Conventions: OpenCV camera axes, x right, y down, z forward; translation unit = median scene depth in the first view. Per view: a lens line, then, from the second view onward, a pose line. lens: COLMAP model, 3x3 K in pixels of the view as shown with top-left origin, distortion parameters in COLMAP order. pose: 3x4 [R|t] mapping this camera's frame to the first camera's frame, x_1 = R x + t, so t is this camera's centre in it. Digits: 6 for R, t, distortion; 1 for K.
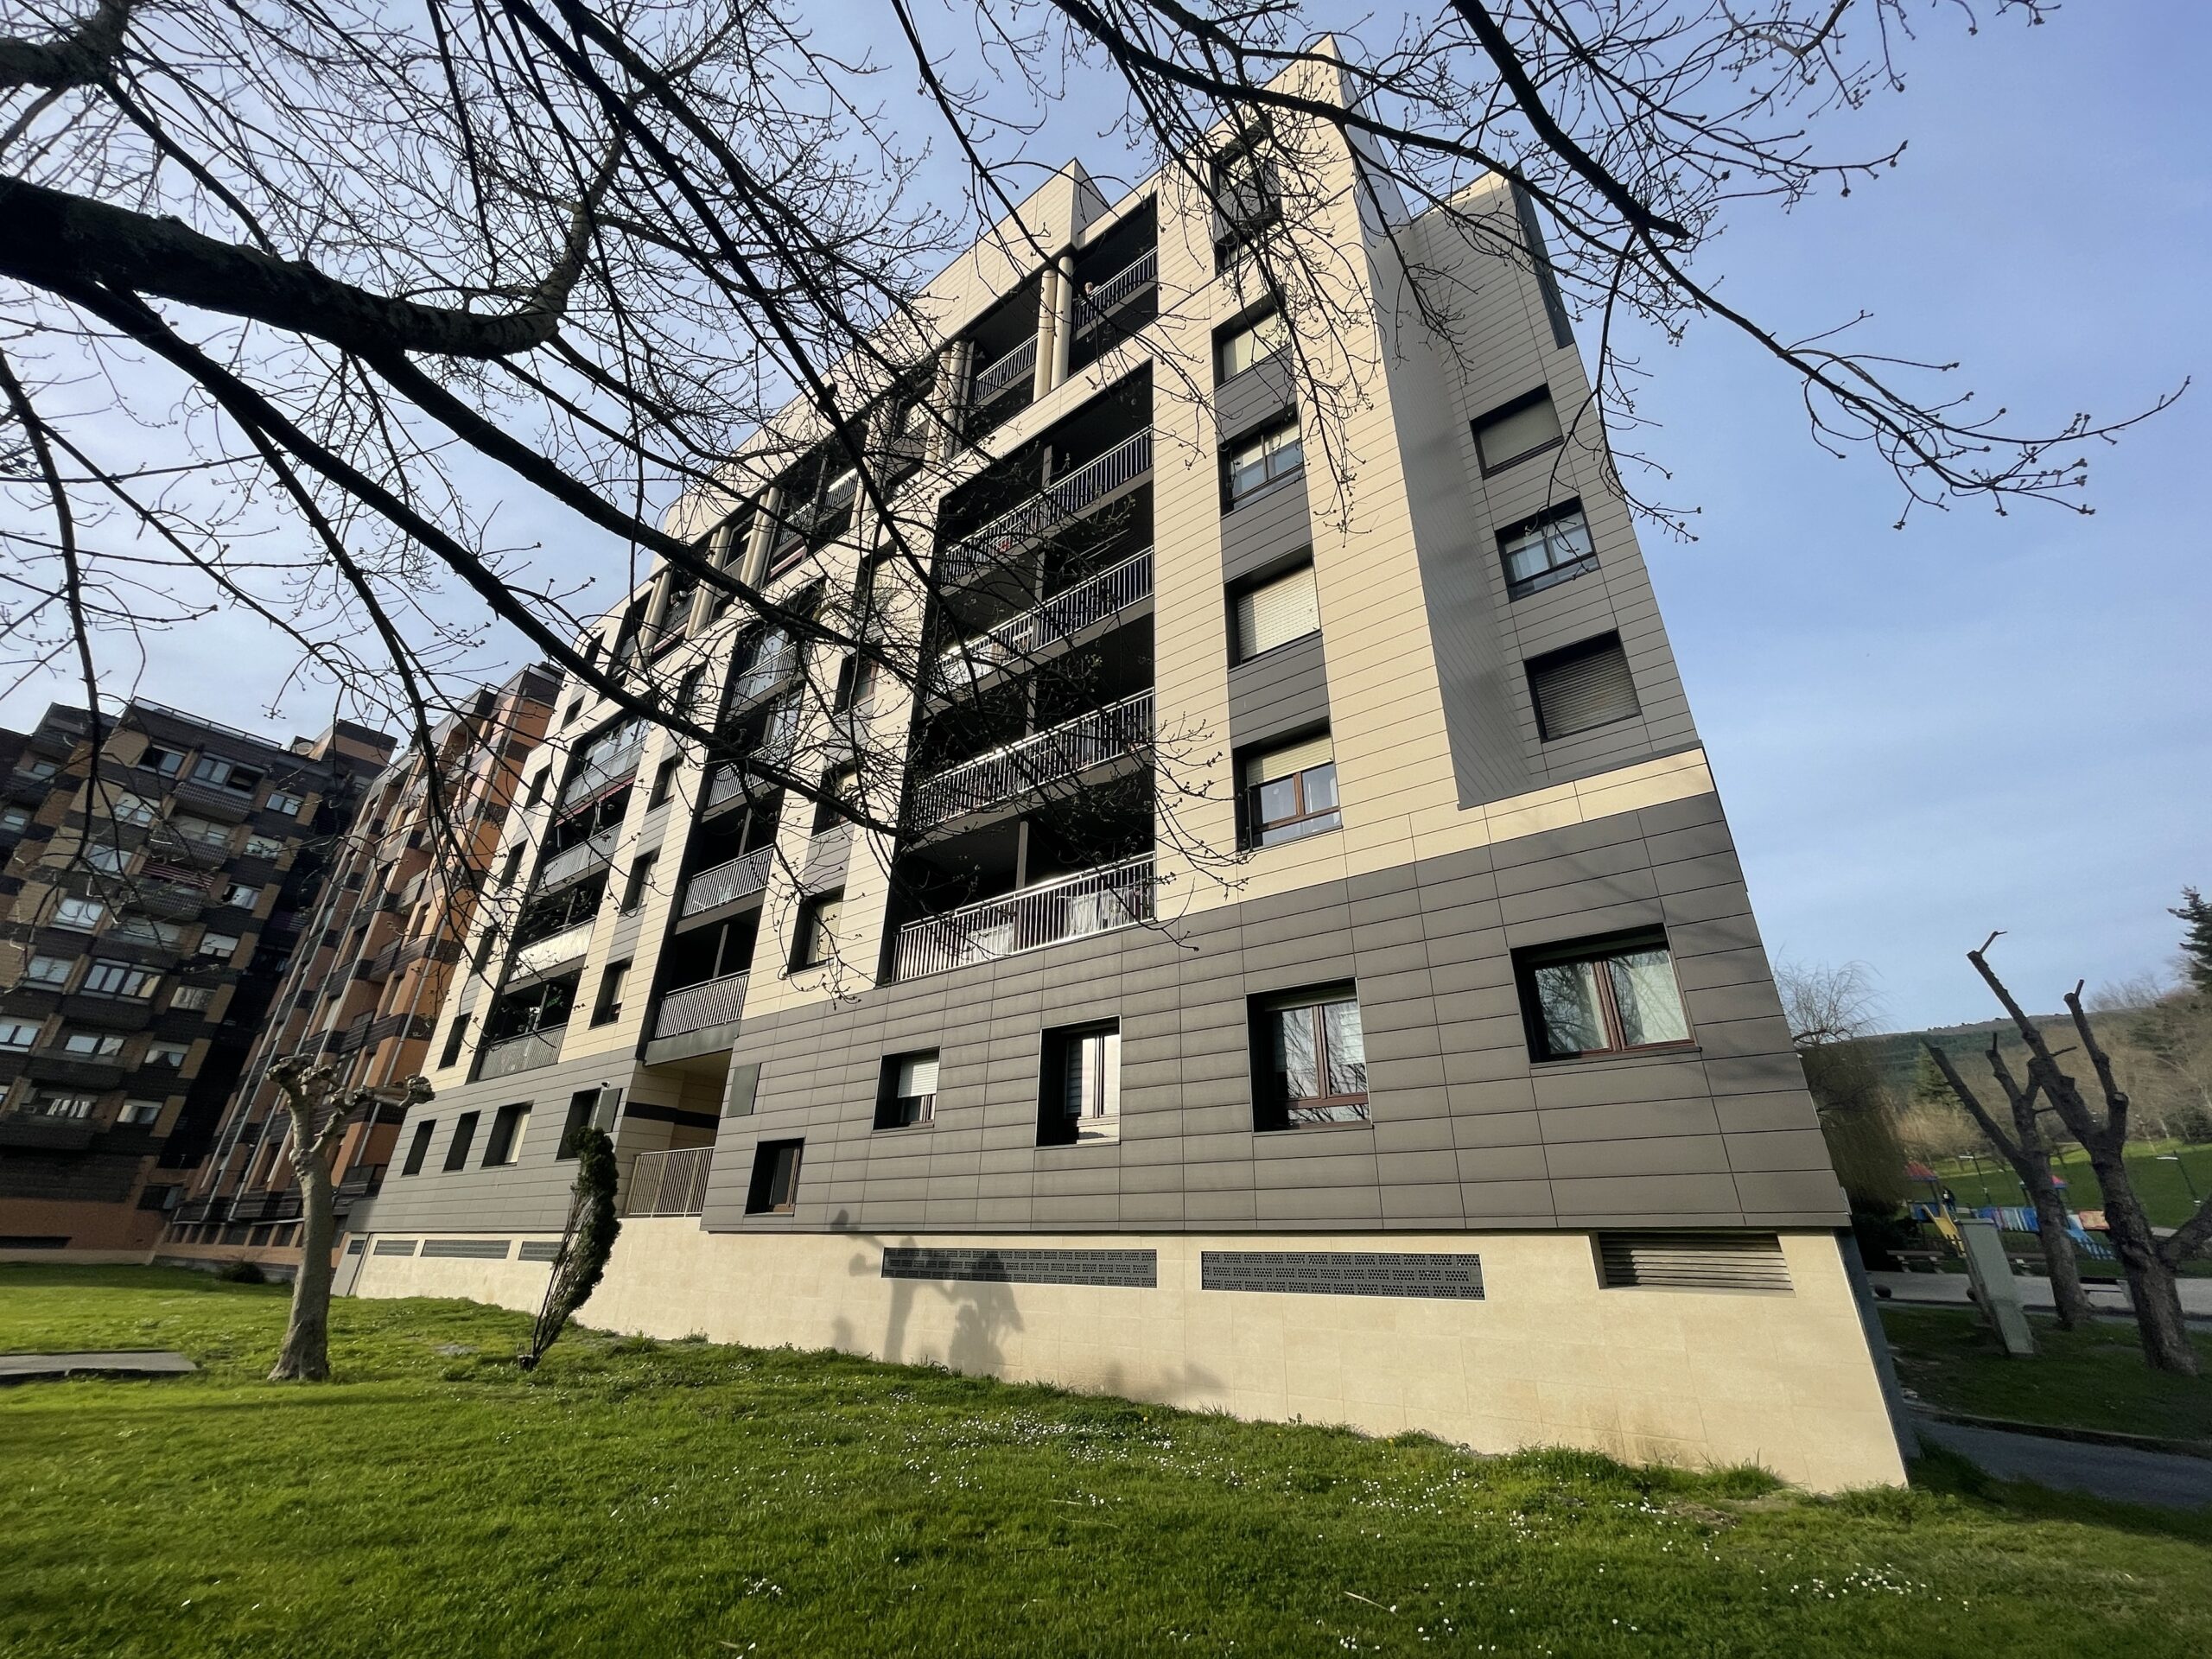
lens RADIAL K [[884.1, 0, 1106.3], [0, 884.1, 838.1], [0, 0, 1]] dist [-0.001610, 0.000362]
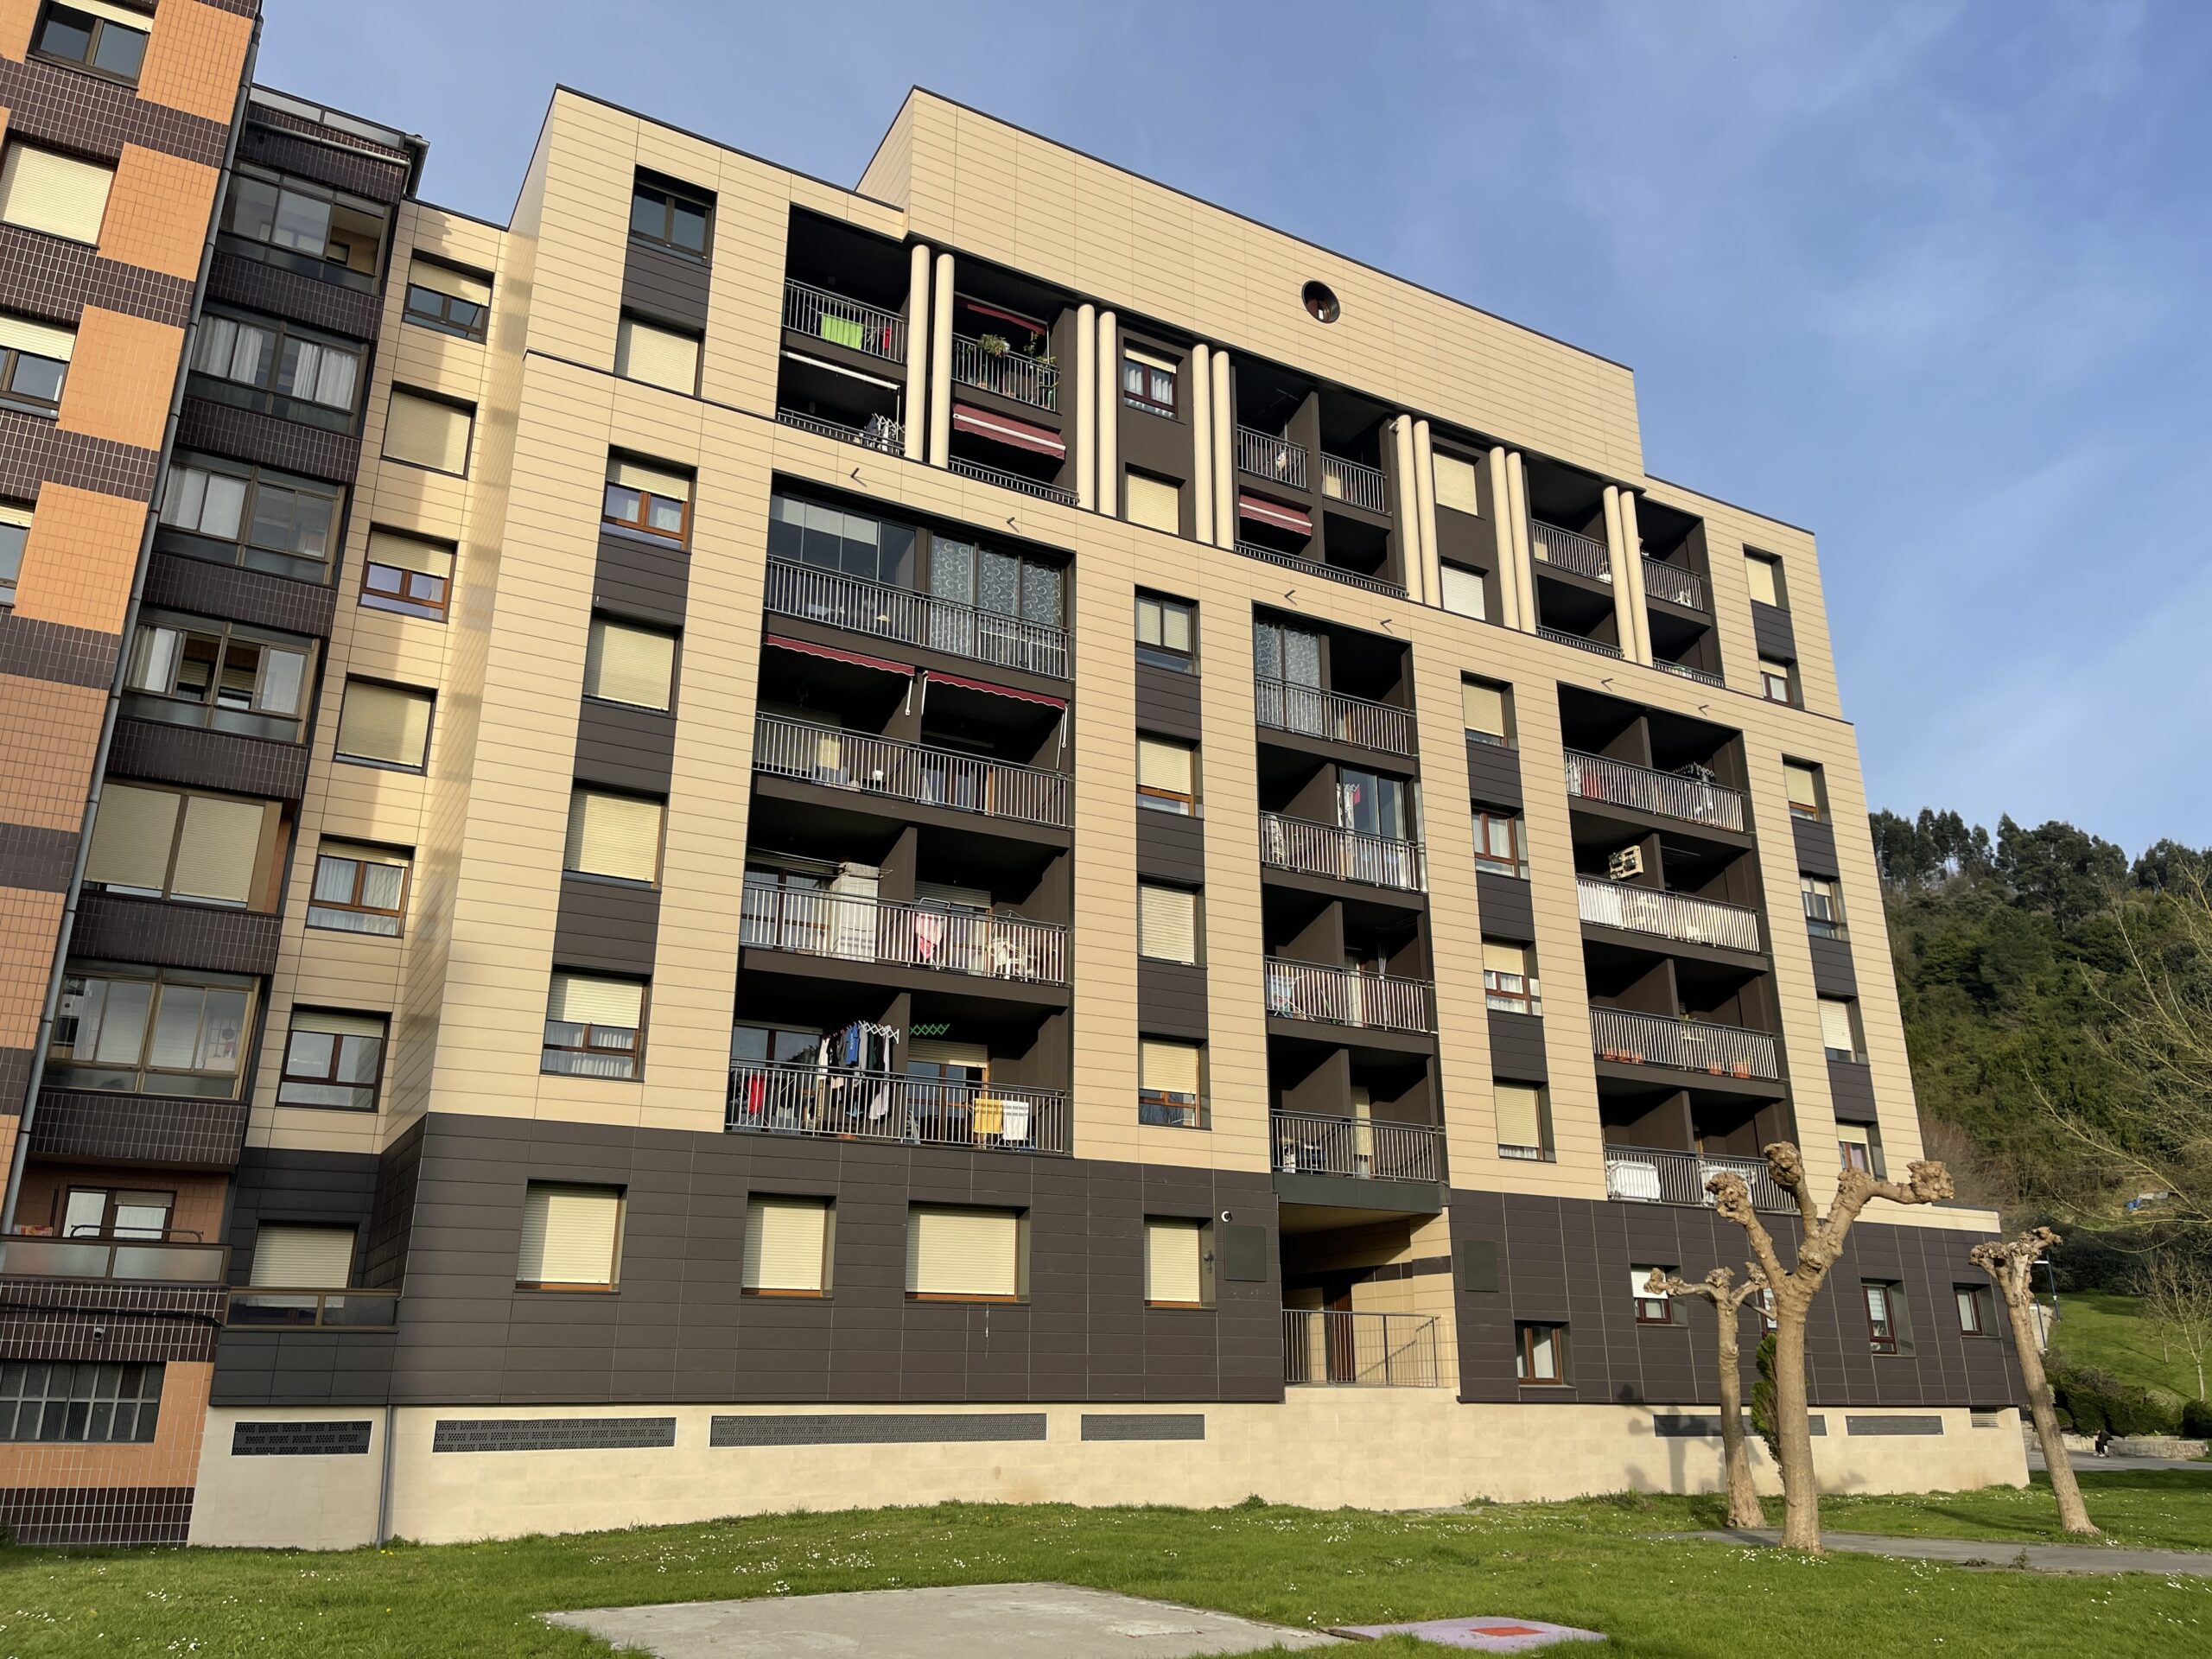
lens RADIAL K [[1676.6, 0, 1104.9], [0, 1676.6, 830.5], [0, 0, 1]] dist [0.004398, 0.001325]
pose [[0.398188, 0.283643, 0.872349, -3.137657], [-0.393582, 0.911836, -0.116830, 0.300364], [-0.828577, -0.296820, 0.474719, 0.789378]]
